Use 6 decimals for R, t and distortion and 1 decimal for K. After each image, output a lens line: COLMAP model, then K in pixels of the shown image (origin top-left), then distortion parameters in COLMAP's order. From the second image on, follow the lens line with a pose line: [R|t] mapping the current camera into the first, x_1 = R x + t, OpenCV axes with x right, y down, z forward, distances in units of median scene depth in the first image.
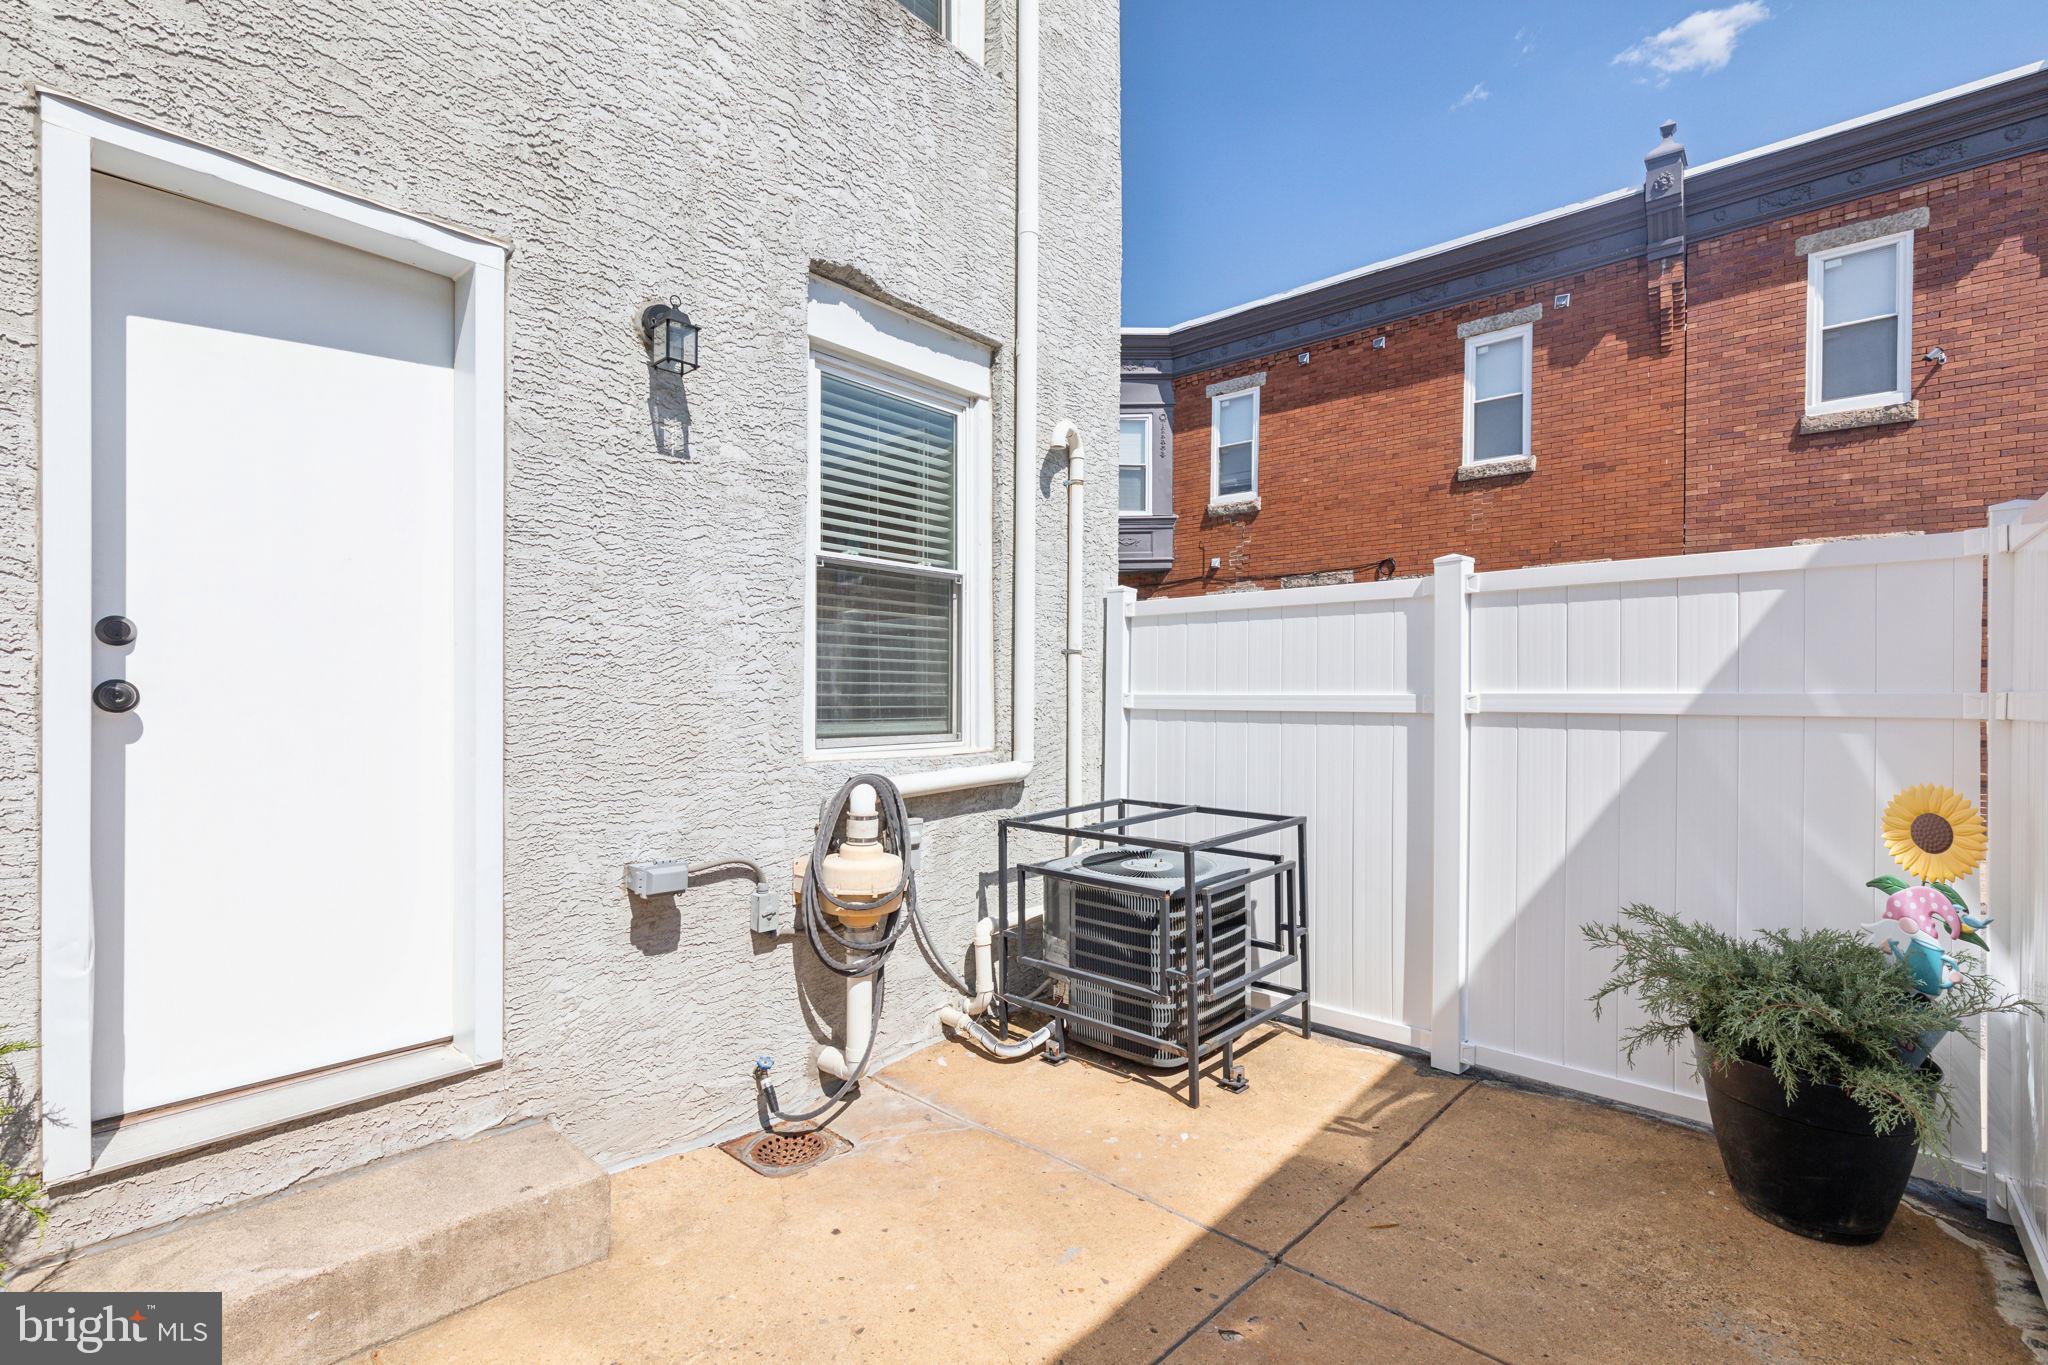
lens RADIAL K [[947.5, 0, 1029.6], [0, 947.5, 690.4], [0, 0, 1]] dist [0.009004, -0.003283]
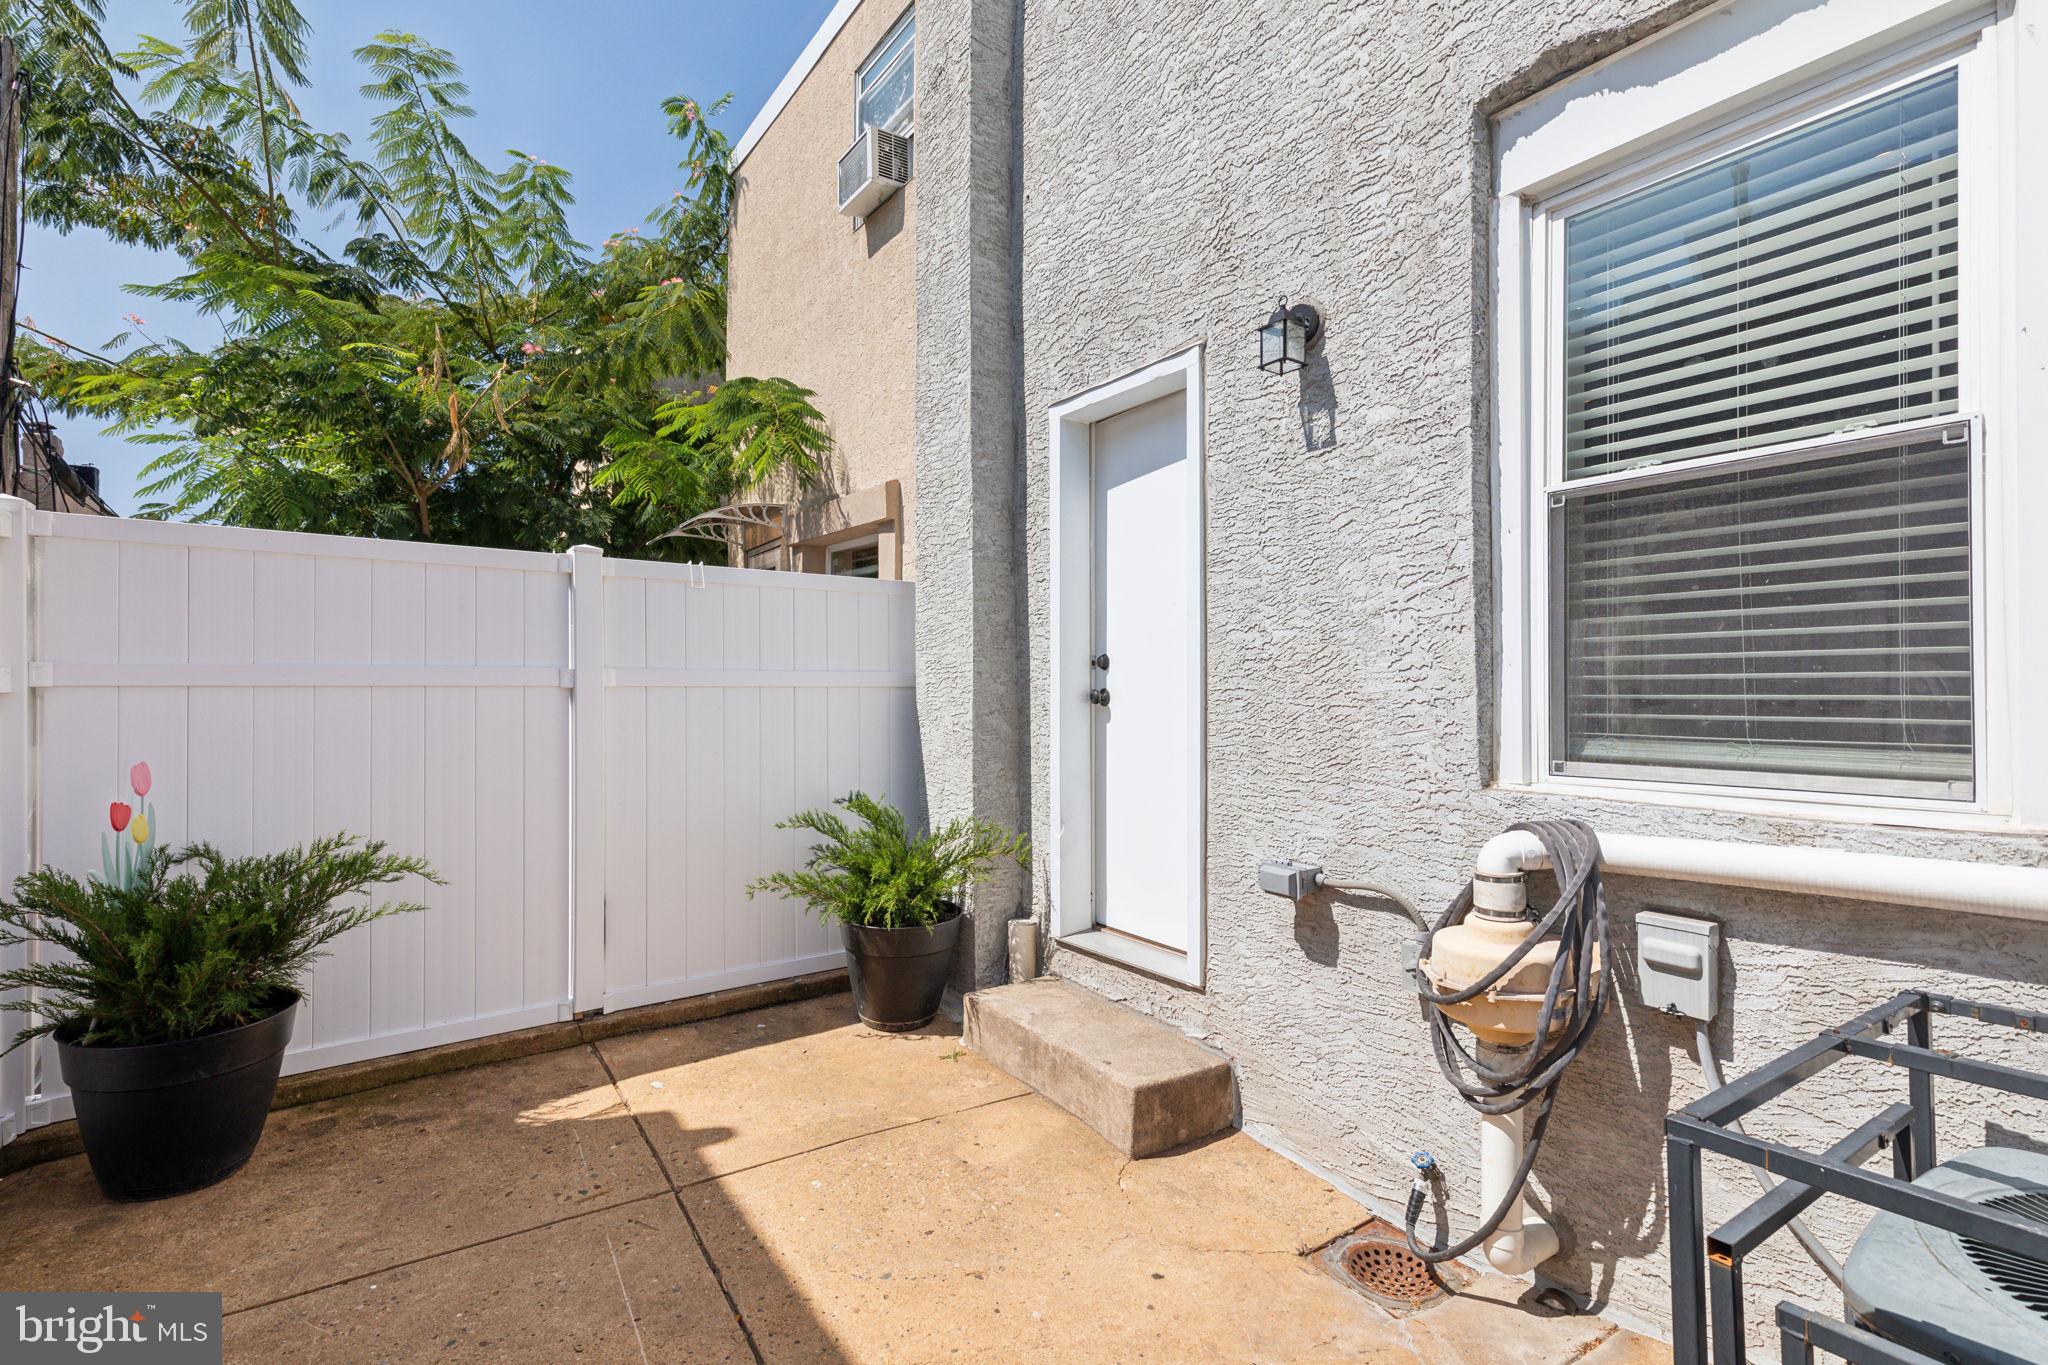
lens RADIAL K [[947.5, 0, 1025.6], [0, 947.5, 681.1], [0, 0, 1]] dist [0.009004, -0.003283]
pose [[-0.246356, -0.024504, -0.968870, 0.530529], [-0.004200, 0.999698, -0.024215, 0.012255], [0.969170, -0.001896, -0.246384, 0.798702]]
